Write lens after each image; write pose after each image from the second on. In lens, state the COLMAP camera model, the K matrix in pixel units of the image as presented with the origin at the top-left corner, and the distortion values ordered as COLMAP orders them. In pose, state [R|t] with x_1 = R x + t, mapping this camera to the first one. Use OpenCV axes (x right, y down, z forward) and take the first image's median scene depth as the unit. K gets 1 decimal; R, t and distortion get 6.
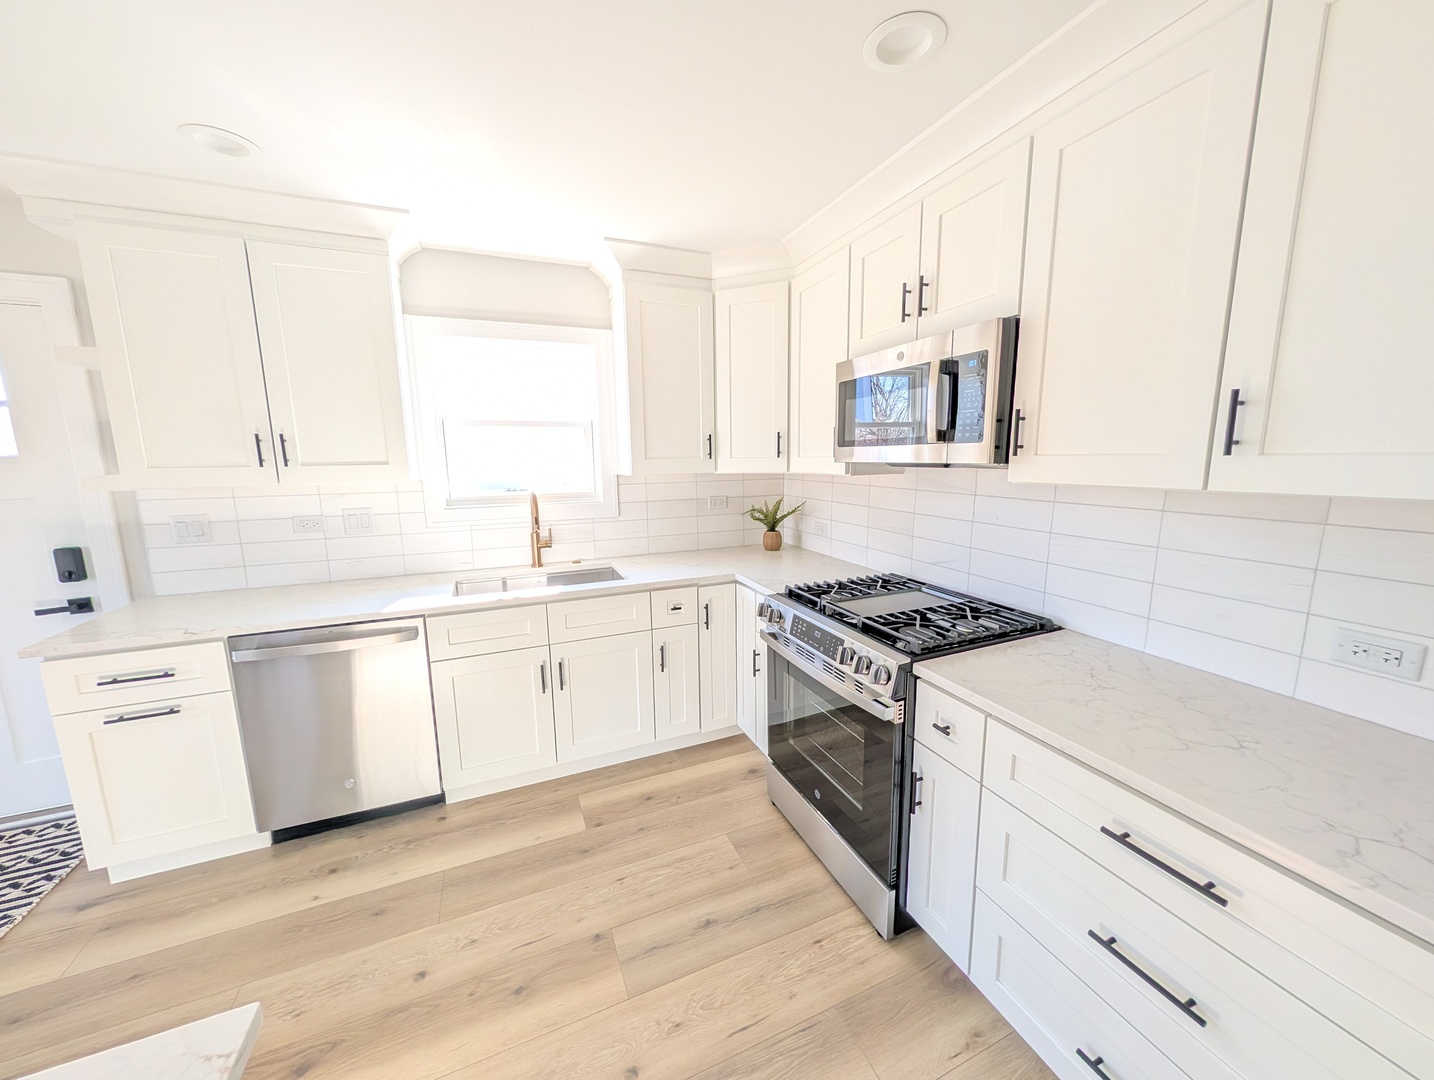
lens RADIAL K [[516.0, 0, 703.9], [0, 516.0, 535.2], [0, 0, 1]] dist [-0.006092, 0.000861]
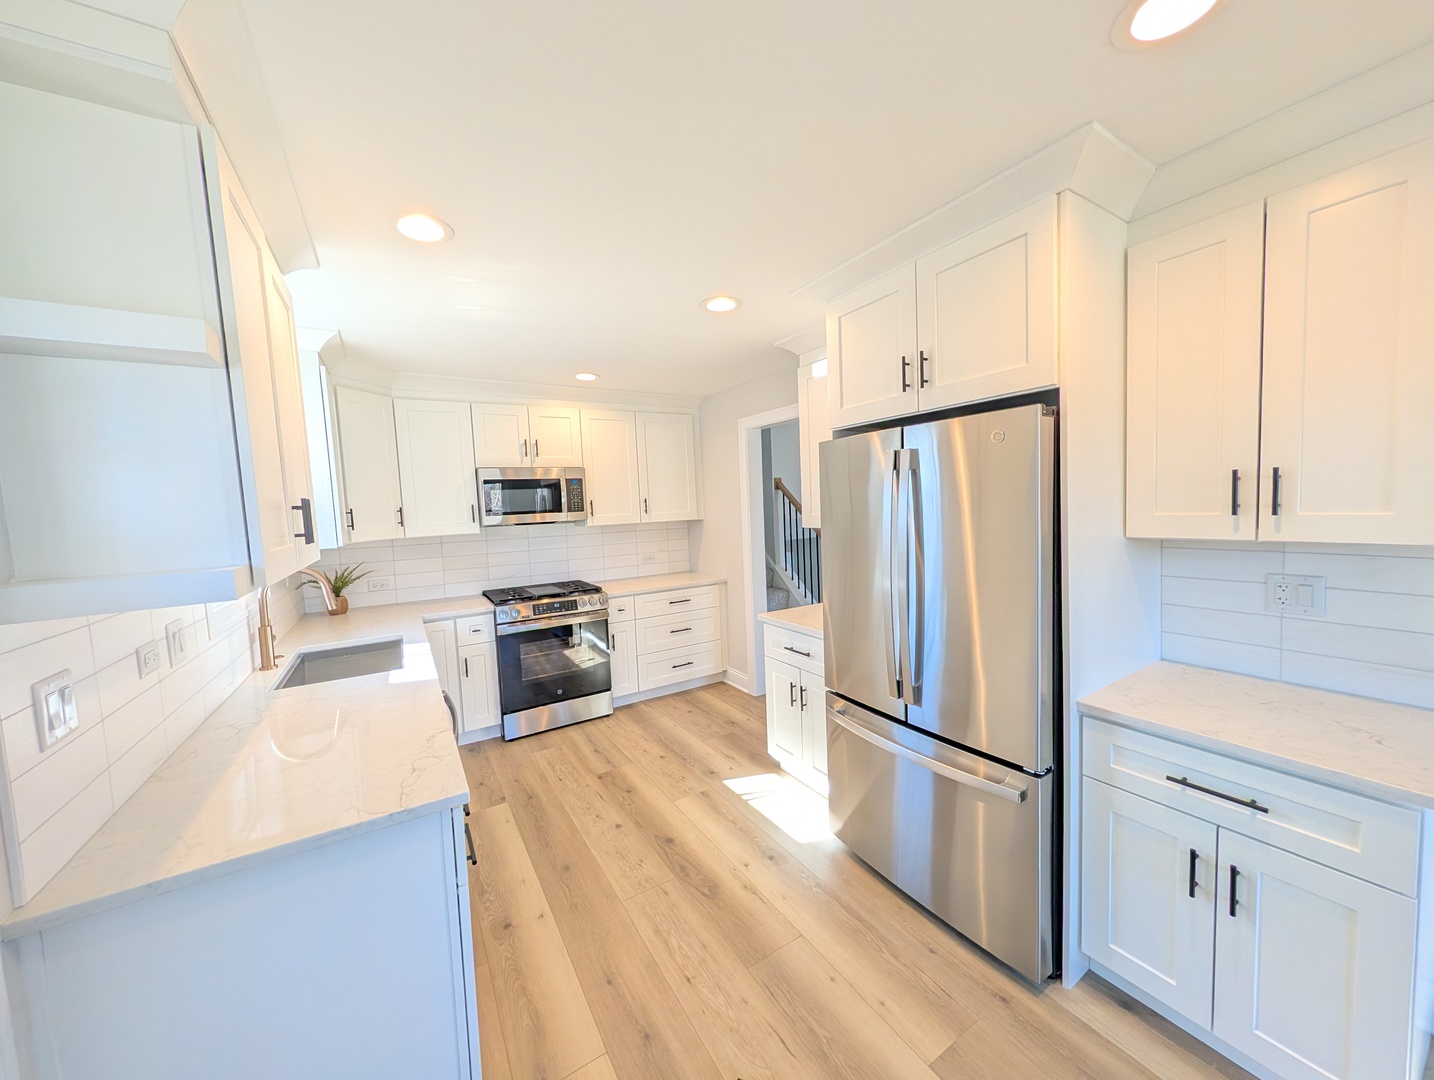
lens RADIAL K [[516.0, 0, 713.2], [0, 516.0, 540.3], [0, 0, 1]] dist [-0.006092, 0.000861]
pose [[-0.152749, -0.040299, 0.987443, -1.959663], [0.203121, 0.976556, 0.071276, -0.076731], [-0.967166, 0.211458, -0.140983, 0.674392]]
